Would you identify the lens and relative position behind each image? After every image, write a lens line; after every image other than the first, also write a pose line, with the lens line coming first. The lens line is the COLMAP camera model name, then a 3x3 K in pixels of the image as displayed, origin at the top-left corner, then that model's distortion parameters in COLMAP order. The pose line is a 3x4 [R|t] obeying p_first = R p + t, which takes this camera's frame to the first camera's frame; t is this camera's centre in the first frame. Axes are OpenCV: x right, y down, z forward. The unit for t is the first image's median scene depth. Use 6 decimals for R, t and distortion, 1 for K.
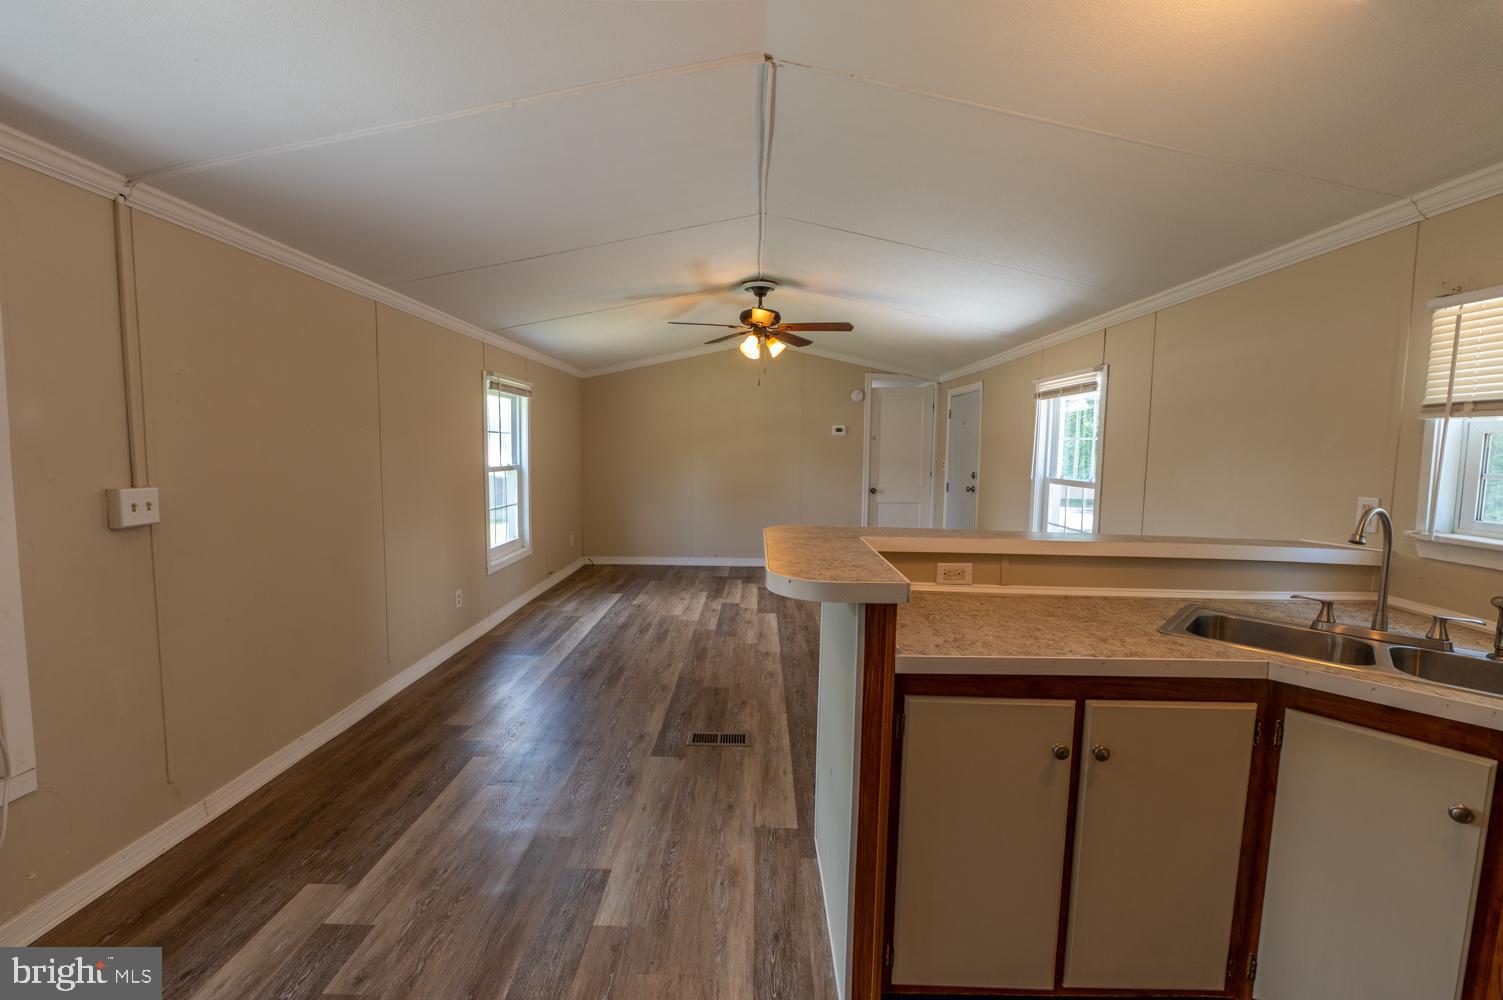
lens RADIAL K [[589.8, 0, 749.4], [0, 589.8, 499.4], [0, 0, 1]] dist [-0.011318, -0.000425]
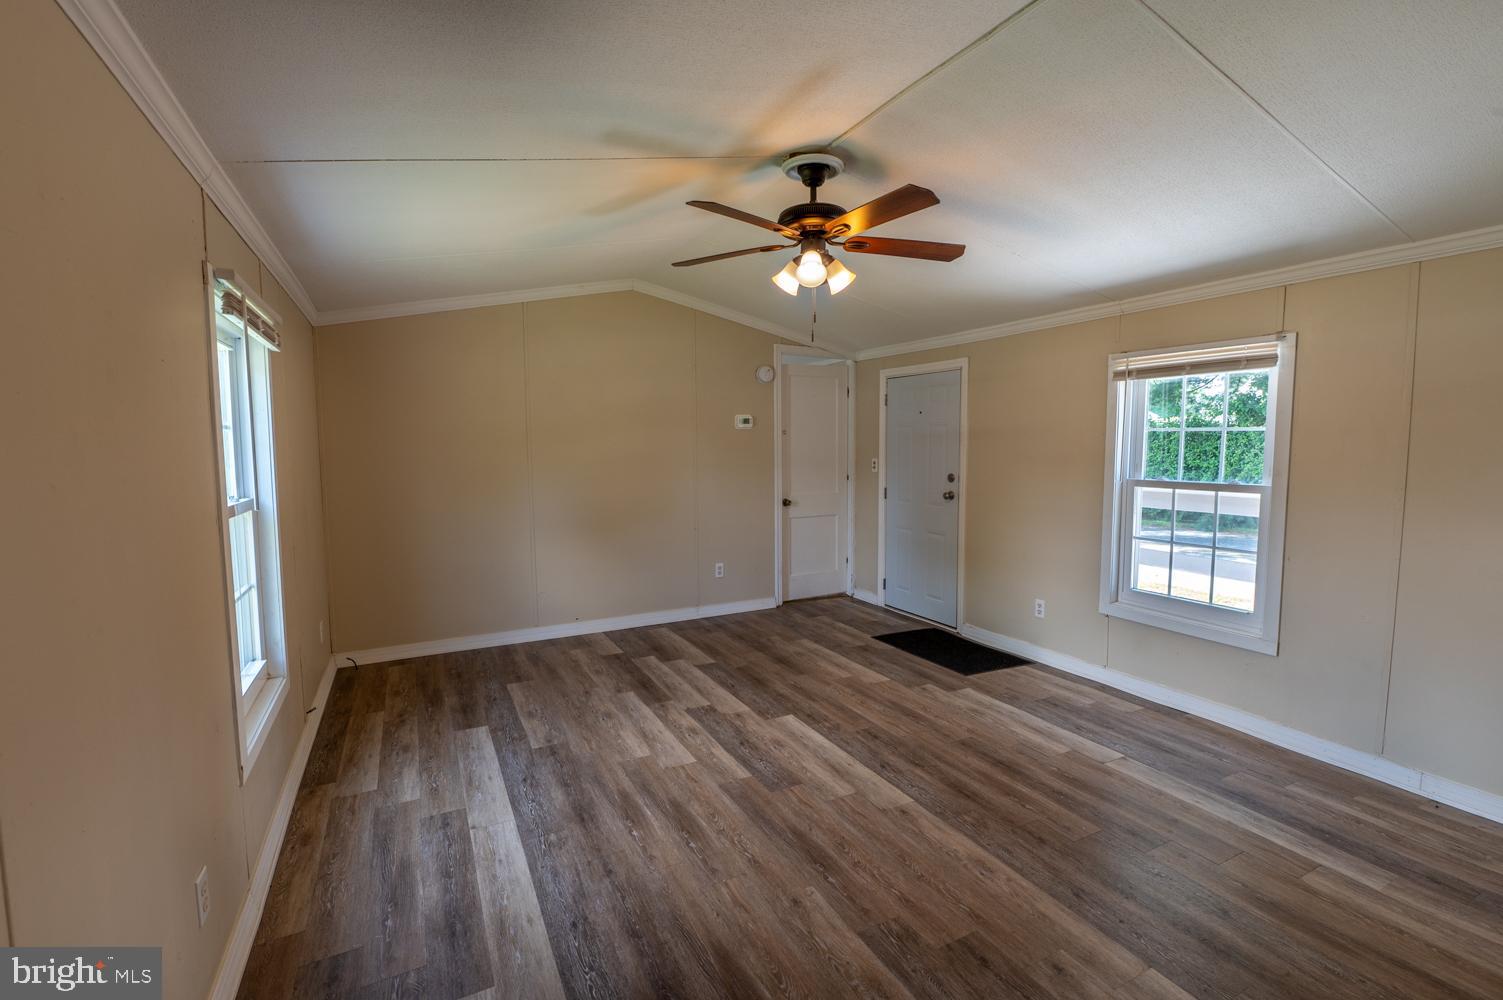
lens RADIAL K [[659.1, 0, 755.5], [0, 659.1, 495.3], [0, 0, 1]] dist [-0.007626, -0.000250]
pose [[0.885568, -0.052382, 0.461547, -0.338861], [0.057172, 0.998358, 0.003610, -0.047527], [-0.460978, 0.023190, 0.887109, 0.454909]]
